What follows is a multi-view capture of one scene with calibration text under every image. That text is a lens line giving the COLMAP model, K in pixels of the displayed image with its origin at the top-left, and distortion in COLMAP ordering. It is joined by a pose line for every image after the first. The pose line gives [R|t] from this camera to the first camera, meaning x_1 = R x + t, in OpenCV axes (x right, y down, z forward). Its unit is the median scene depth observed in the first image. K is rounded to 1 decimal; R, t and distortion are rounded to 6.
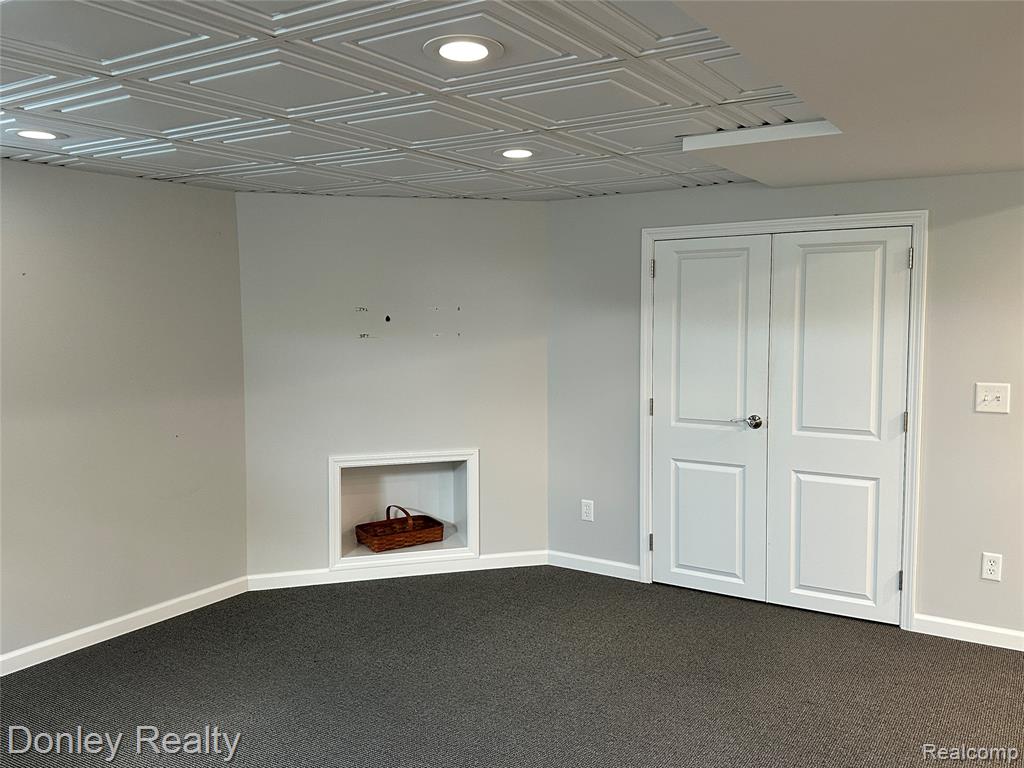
lens RADIAL K [[859.0, 0, 503.3], [0, 859.0, 376.4], [0, 0, 1]] dist [0.130074, -0.185005]
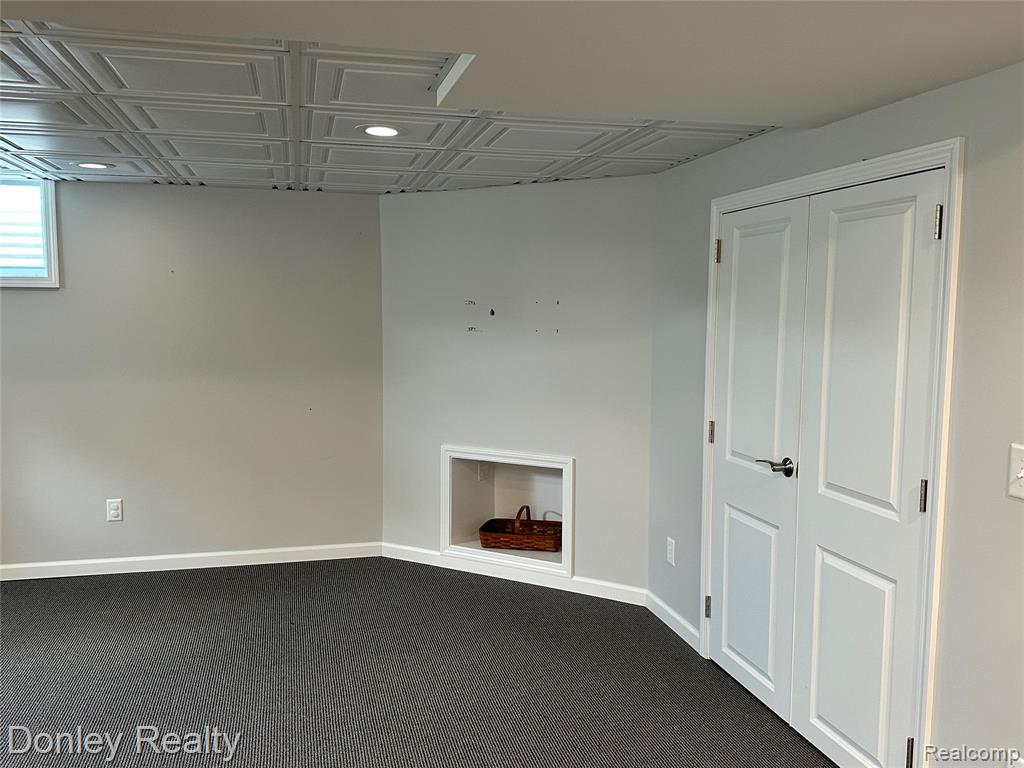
lens RADIAL K [[859.0, 0, 502.8], [0, 859.0, 390.0], [0, 0, 1]] dist [0.130074, -0.185005]
pose [[0.716502, 0.077926, -0.693219, 0.568087], [-0.063164, 0.996906, 0.046779, -0.026266], [0.694720, 0.010269, 0.719207, 0.313281]]
